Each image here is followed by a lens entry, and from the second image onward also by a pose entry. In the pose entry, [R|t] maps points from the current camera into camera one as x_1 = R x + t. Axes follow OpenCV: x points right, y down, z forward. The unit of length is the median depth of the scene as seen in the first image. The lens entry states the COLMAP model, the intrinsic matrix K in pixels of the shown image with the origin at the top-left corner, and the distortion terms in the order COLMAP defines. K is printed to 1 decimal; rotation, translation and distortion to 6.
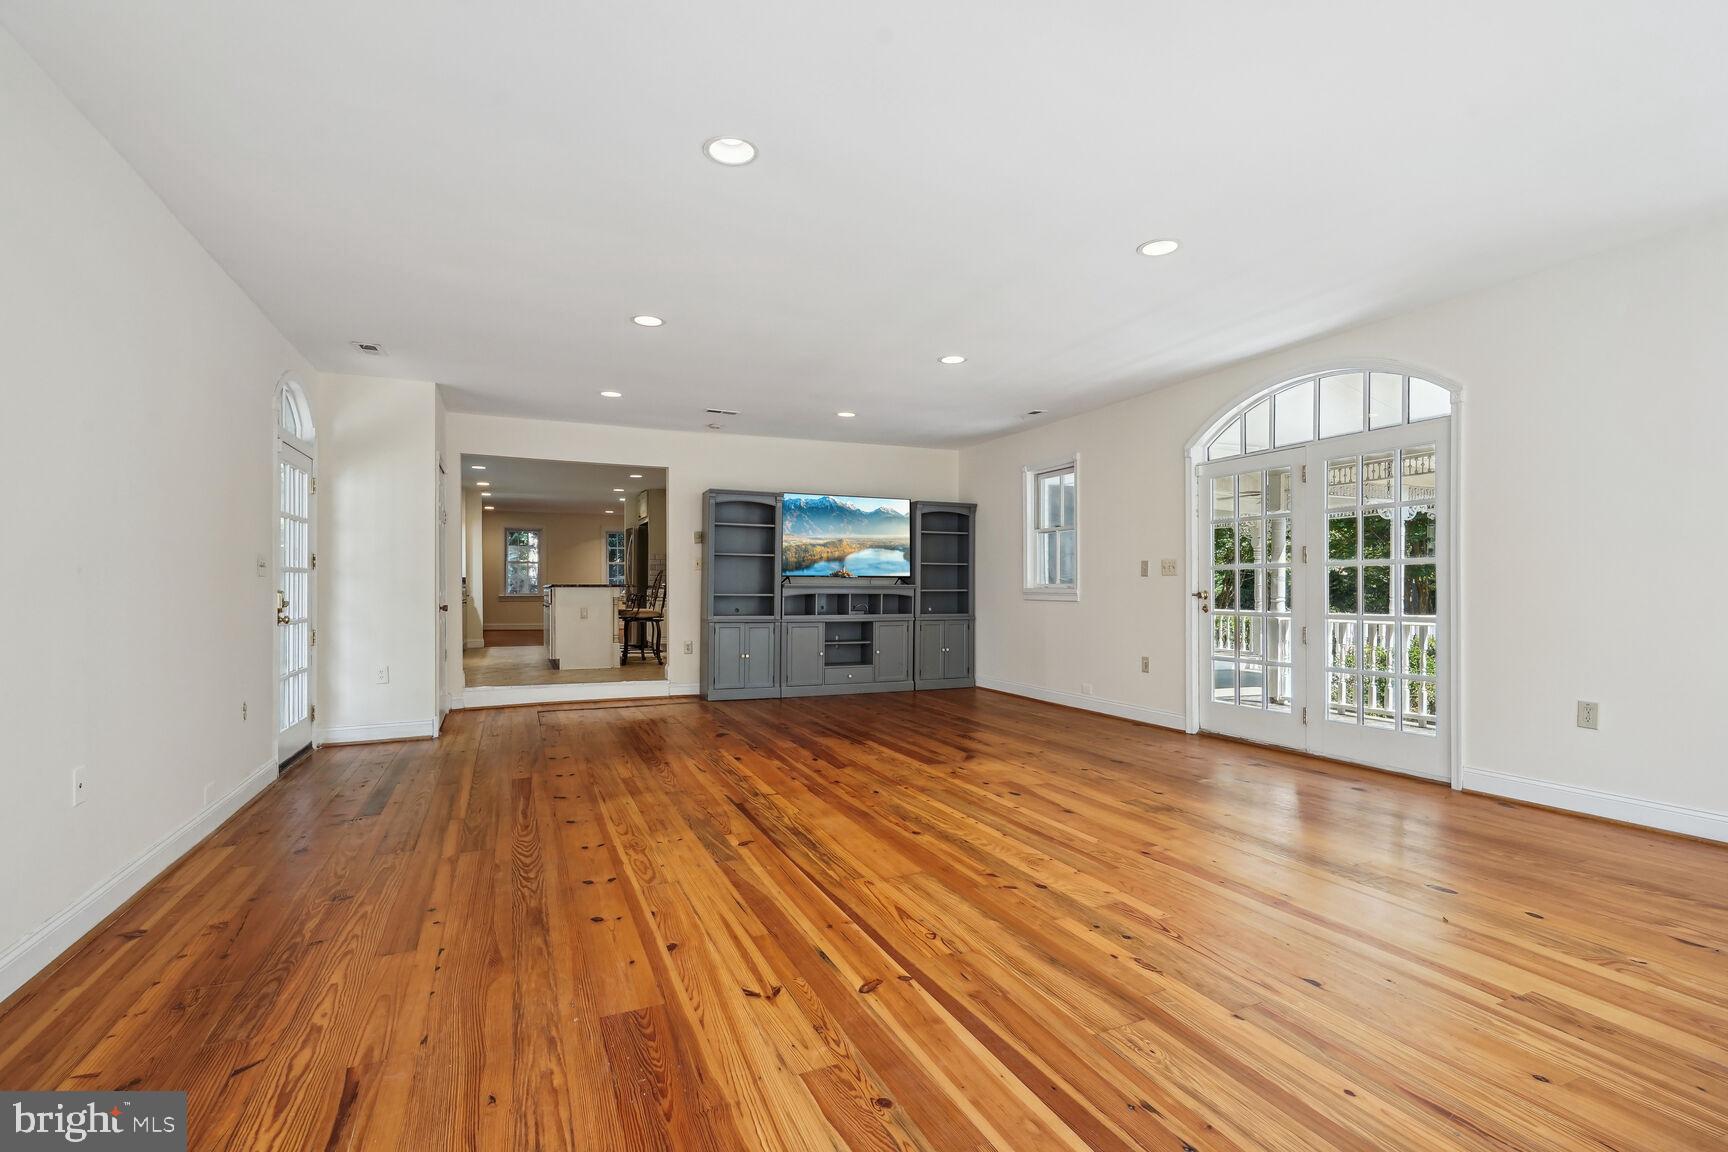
lens RADIAL K [[792.1, 0, 849.5], [0, 792.1, 593.3], [0, 0, 1]] dist [-0.001810, -0.000030]
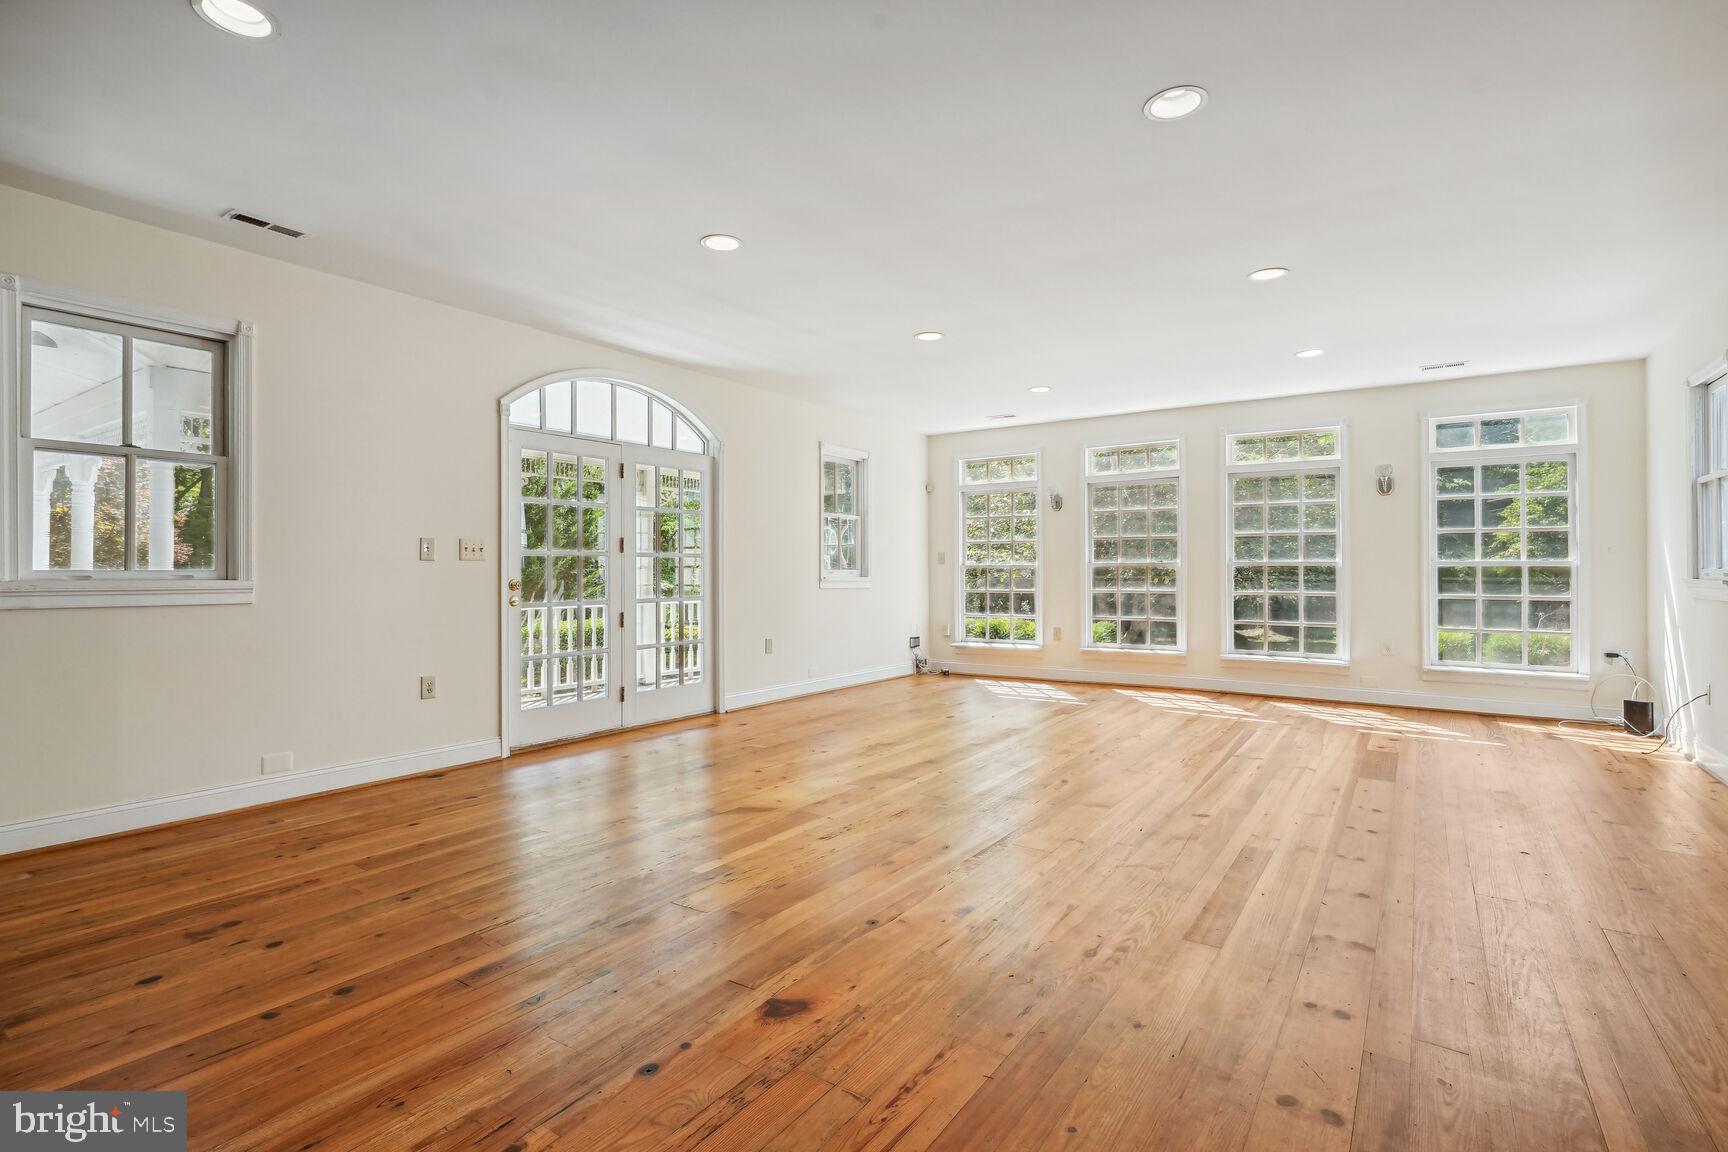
lens RADIAL K [[818.2, 0, 864.0], [0, 818.2, 576.0], [0, 0, 1]] dist [-0.001149, -0.000066]
pose [[-0.539175, -0.003203, 0.842188, -0.526038], [0.008170, 0.999926, 0.009034, -0.014226], [-0.842154, 0.011751, -0.539109, 1.274382]]
